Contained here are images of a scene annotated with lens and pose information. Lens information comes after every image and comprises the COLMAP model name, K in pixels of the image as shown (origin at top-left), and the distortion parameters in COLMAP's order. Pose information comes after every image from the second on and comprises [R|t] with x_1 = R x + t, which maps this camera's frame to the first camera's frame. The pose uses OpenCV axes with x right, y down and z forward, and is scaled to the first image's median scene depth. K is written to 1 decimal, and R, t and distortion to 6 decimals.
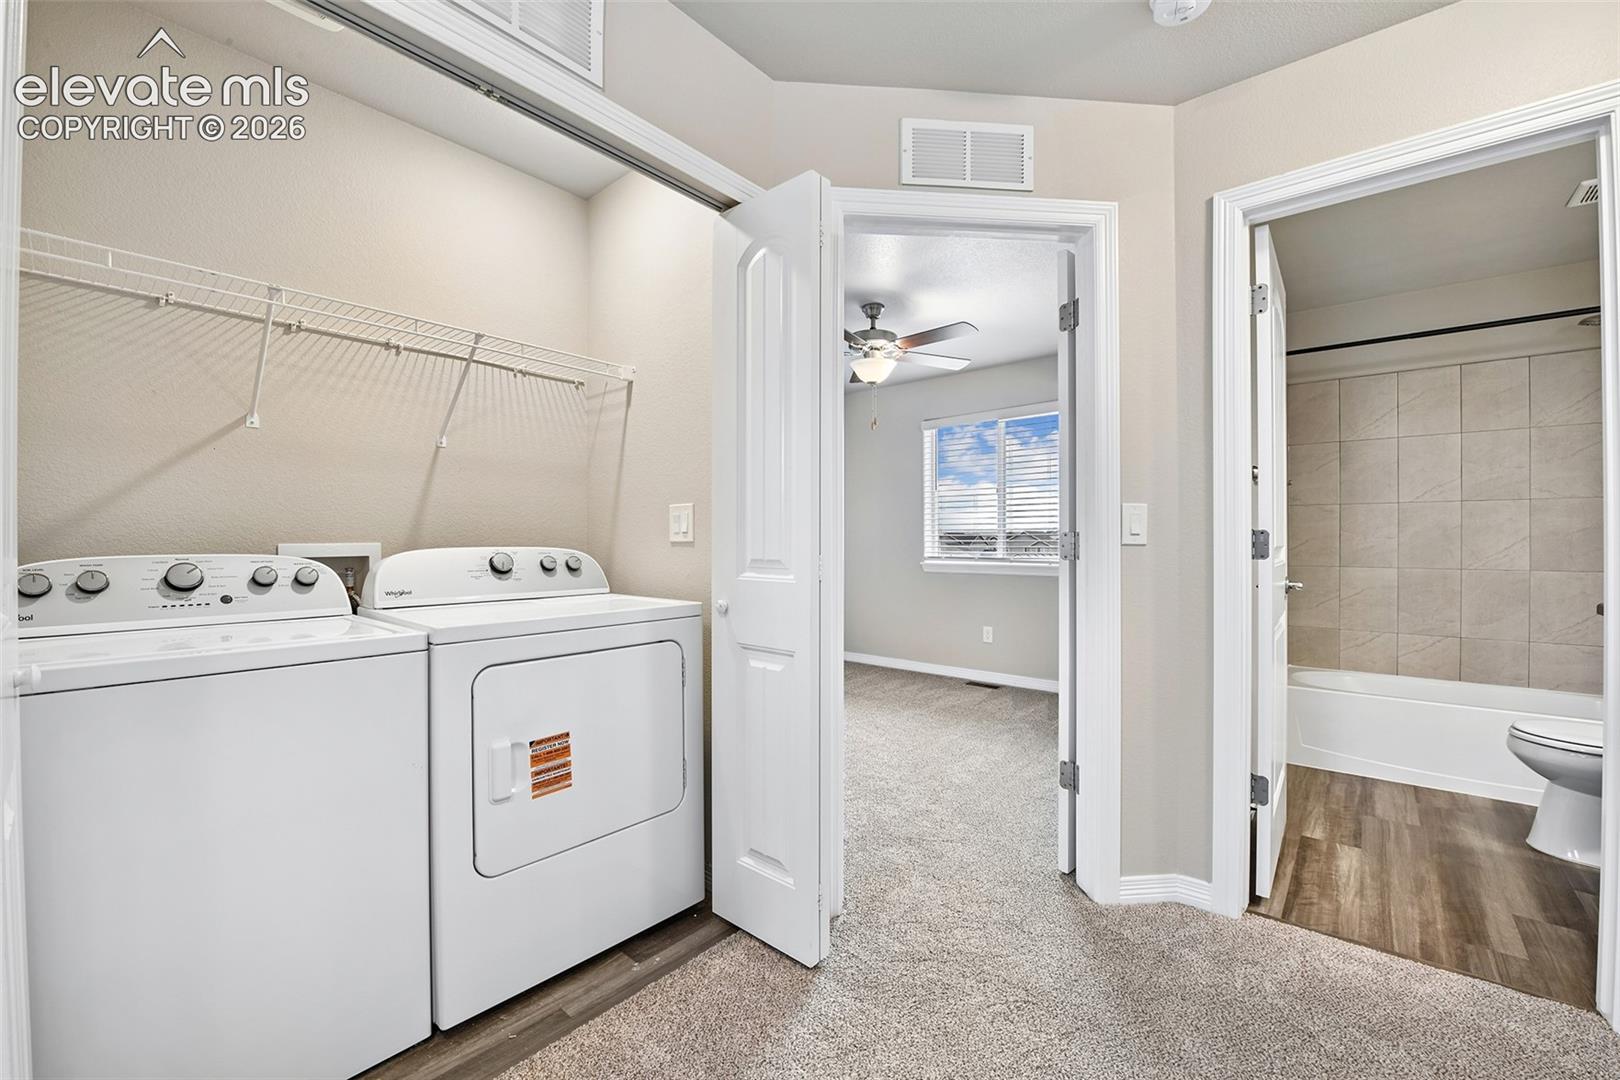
lens RADIAL K [[666.0, 0, 797.3], [0, 666.0, 543.1], [0, 0, 1]] dist [-0.019940, -0.000228]
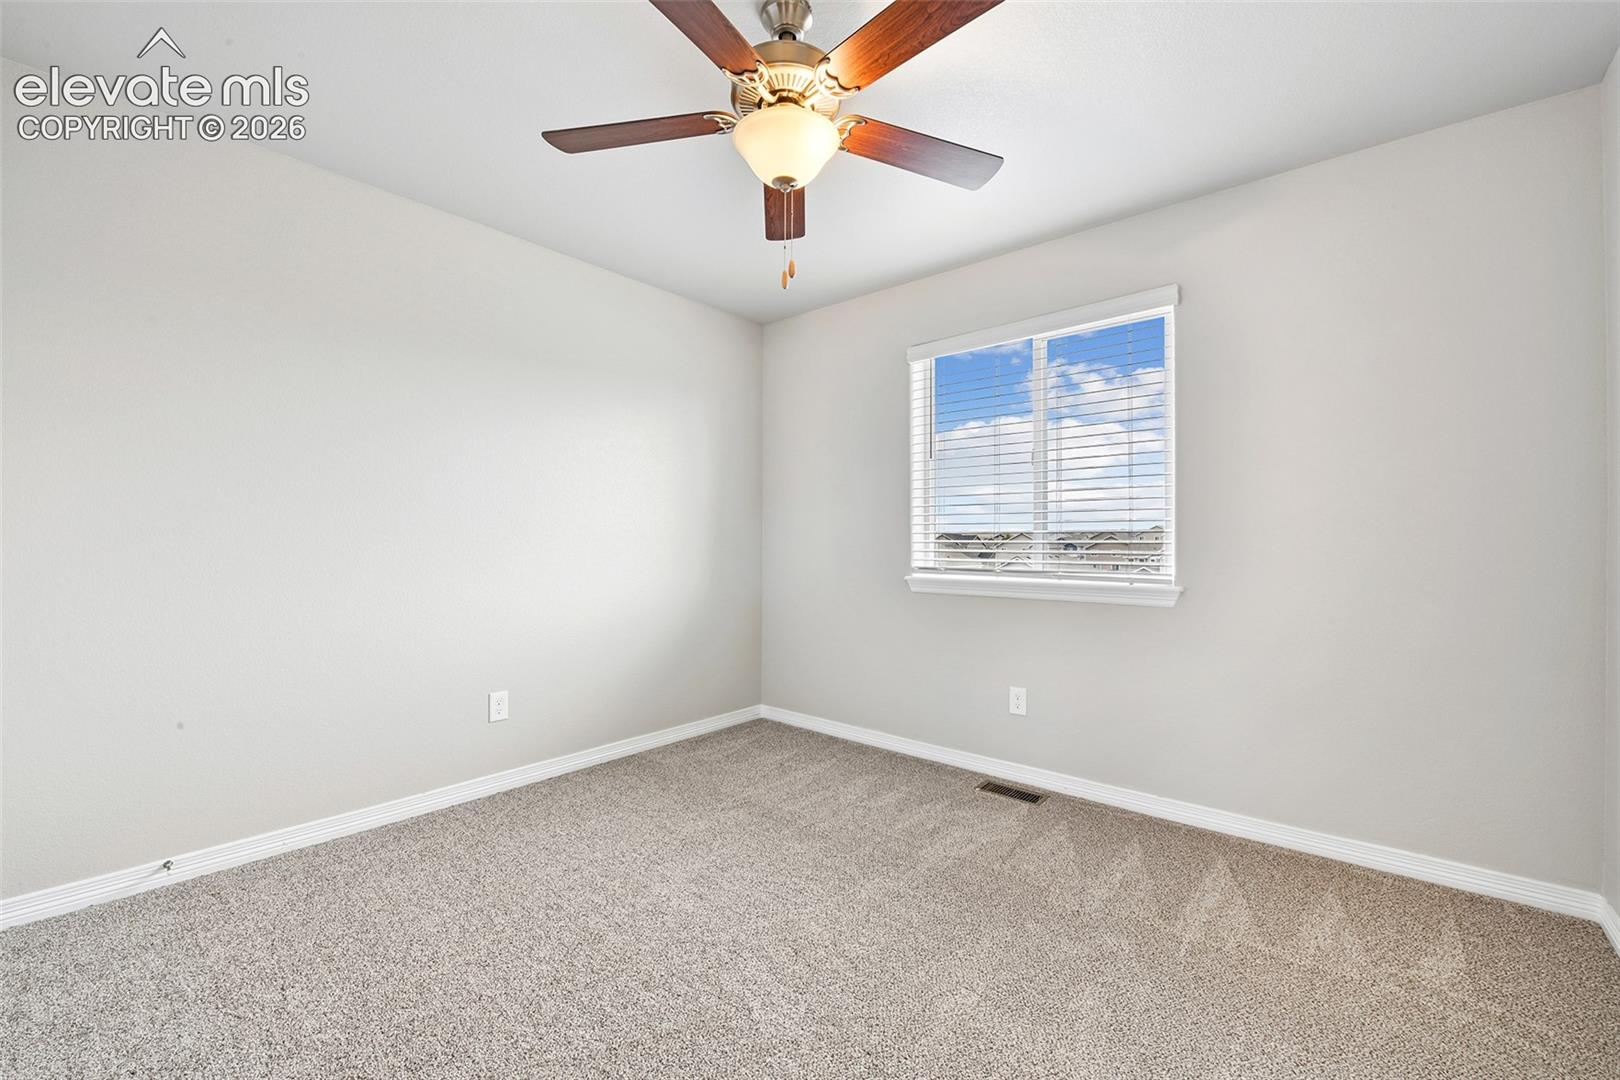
lens RADIAL K [[666.0, 0, 797.3], [0, 666.0, 543.1], [0, 0, 1]] dist [-0.019940, -0.000228]
pose [[0.999986, 0.003279, 0.004166, 0.096652], [-0.003269, 0.999992, -0.002355, 0.000184], [-0.004173, 0.002341, 0.999989, 0.451681]]
